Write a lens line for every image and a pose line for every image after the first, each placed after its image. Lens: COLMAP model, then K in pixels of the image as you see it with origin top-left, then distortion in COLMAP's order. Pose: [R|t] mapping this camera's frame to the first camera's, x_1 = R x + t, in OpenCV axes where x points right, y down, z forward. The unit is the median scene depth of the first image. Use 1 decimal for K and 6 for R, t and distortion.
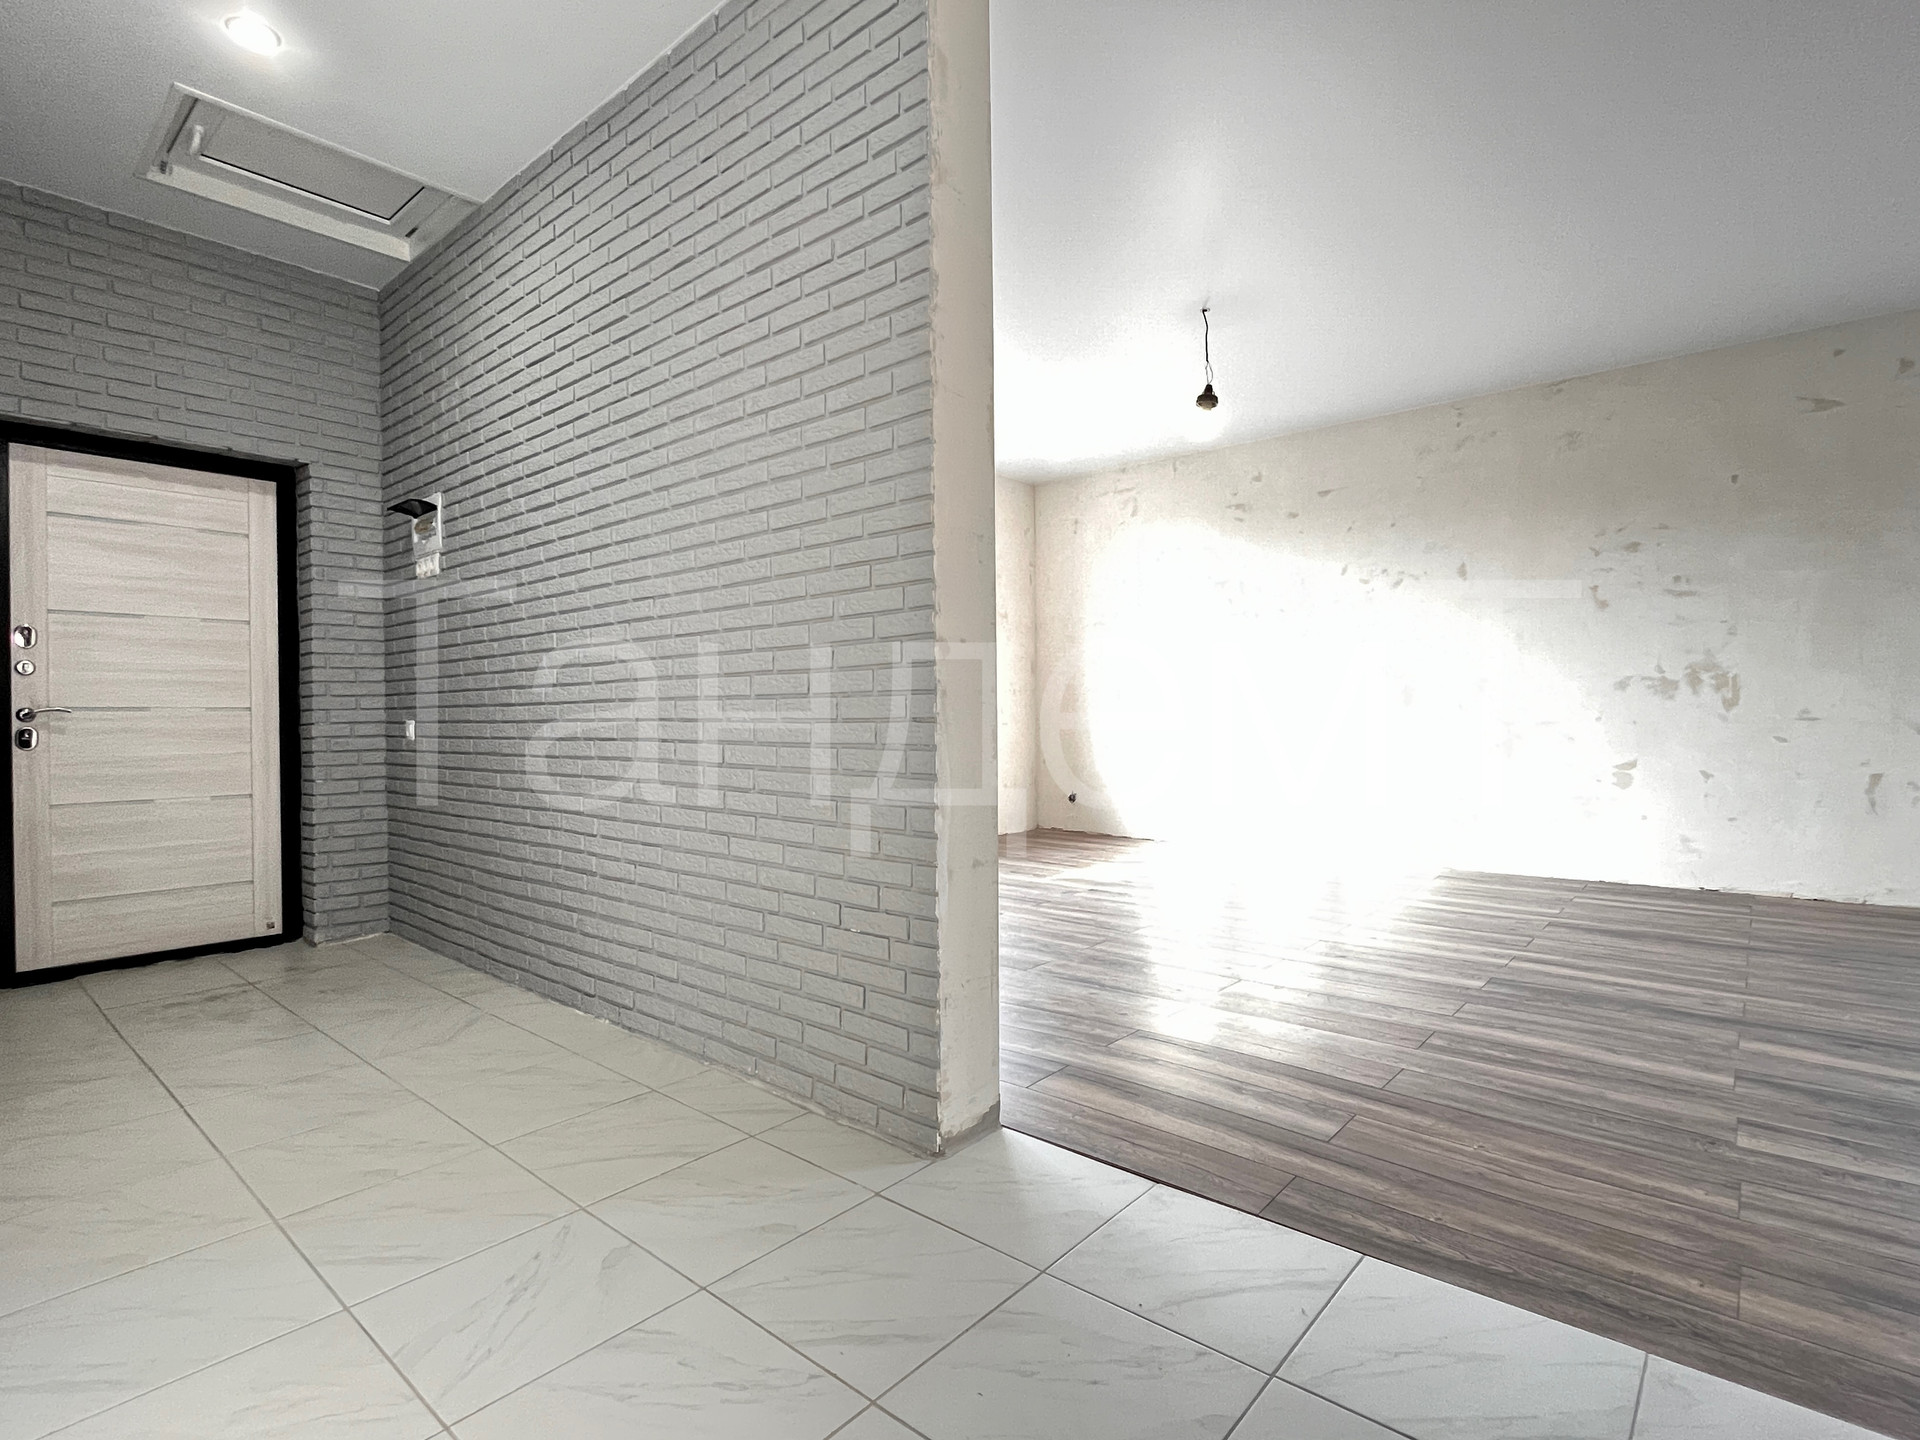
lens RADIAL K [[945.8, 0, 963.0], [0, 945.8, 722.4], [0, 0, 1]] dist [-0.002700, 0.000180]
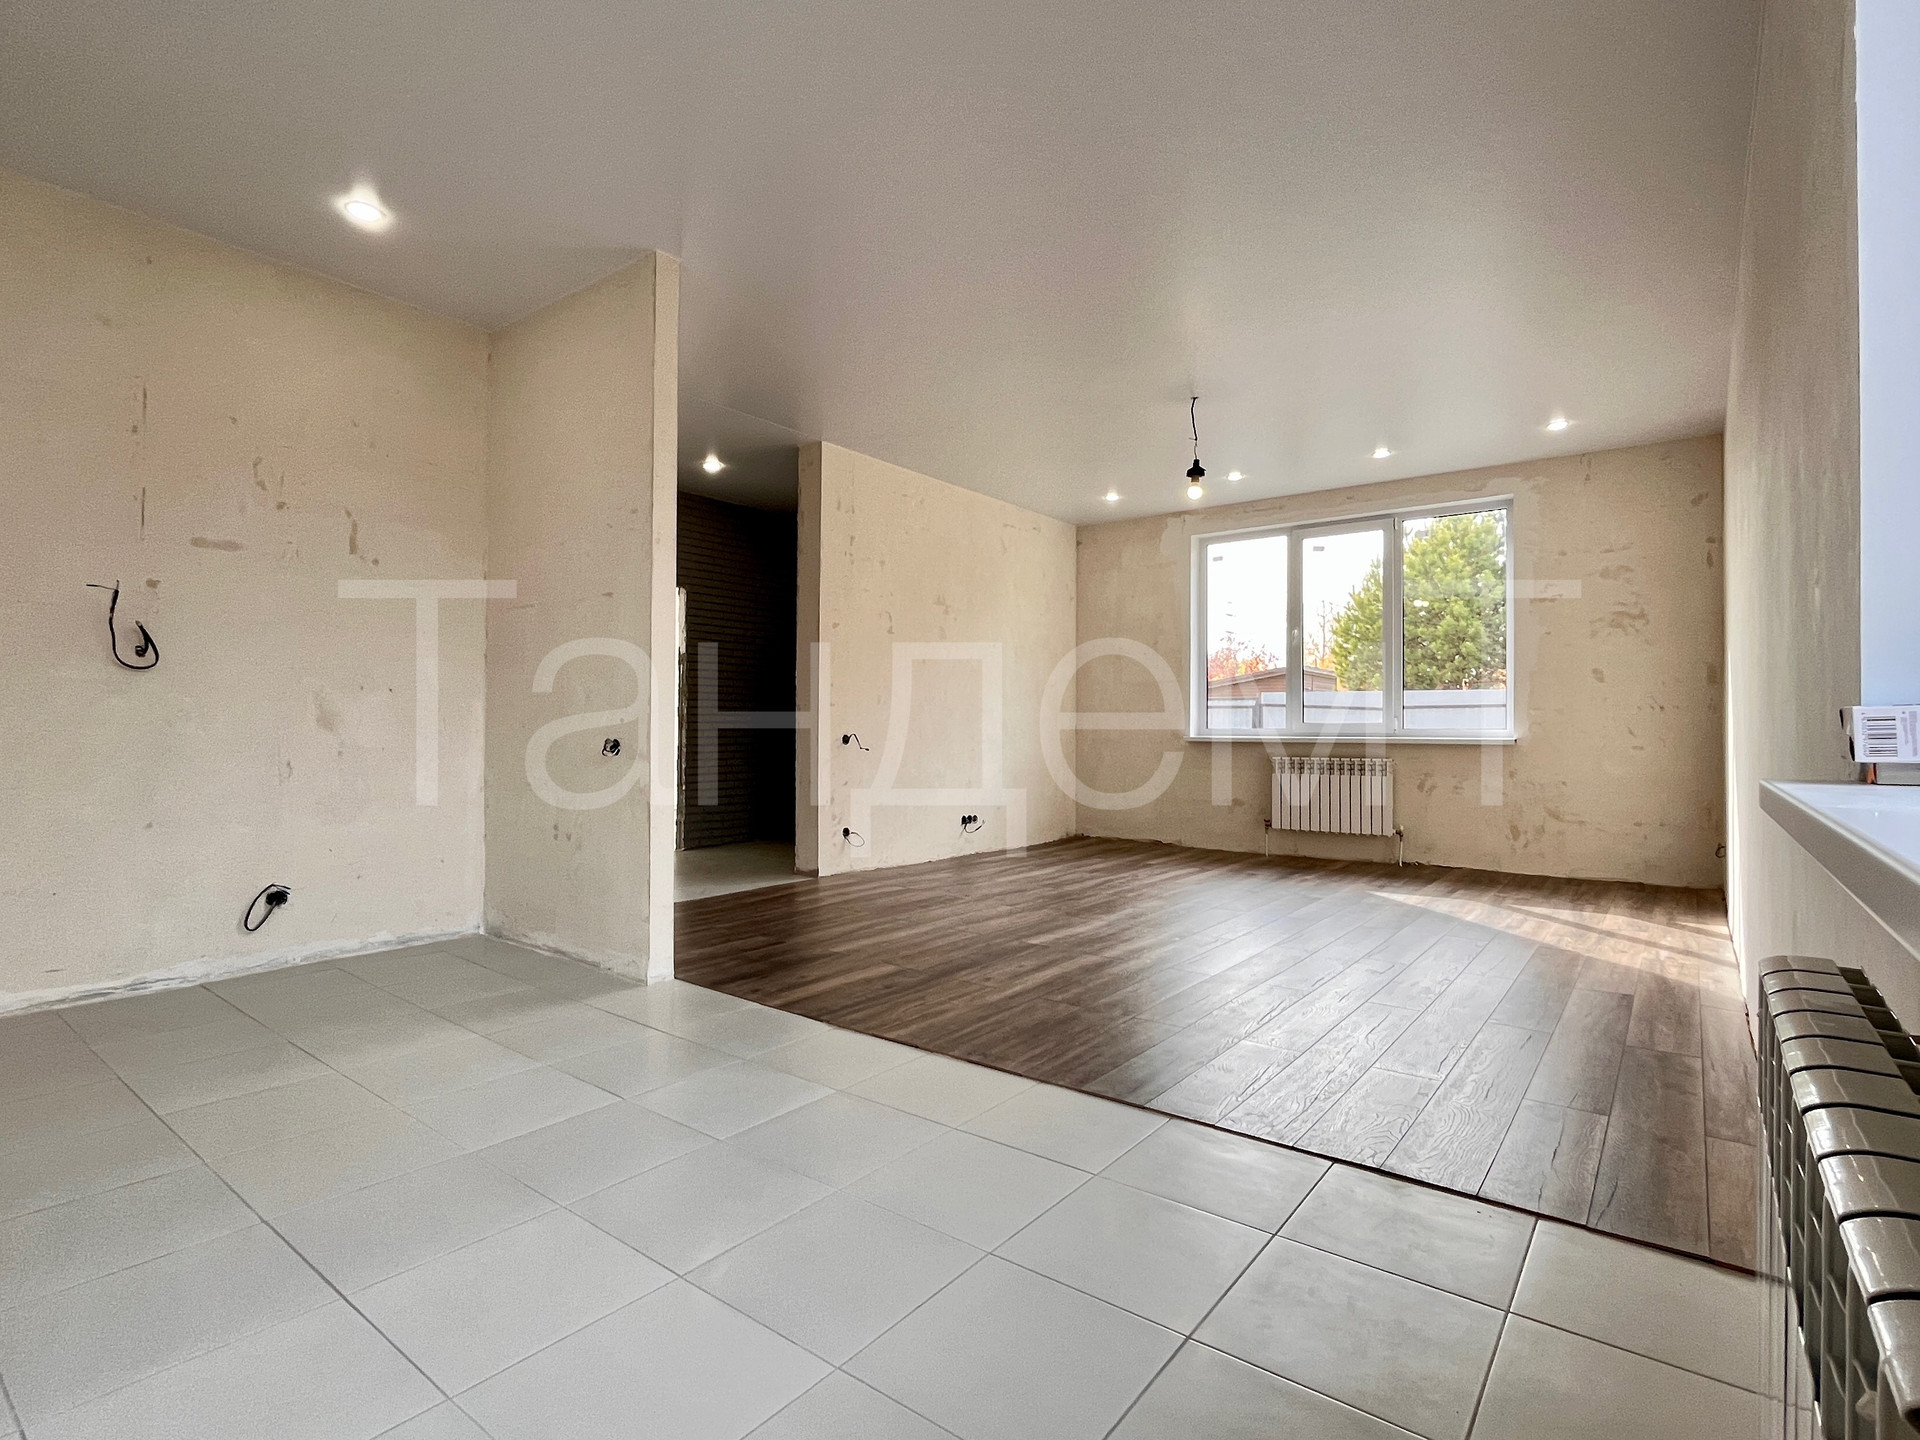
lens RADIAL K [[949.1, 0, 956.2], [0, 949.1, 720.1], [0, 0, 1]] dist [-0.001409, 0.000024]
pose [[0.047205, 0.003268, -0.998880, 1.829939], [-0.015157, 0.999882, 0.002555, -0.033336], [0.998770, 0.015019, 0.047249, 0.818283]]
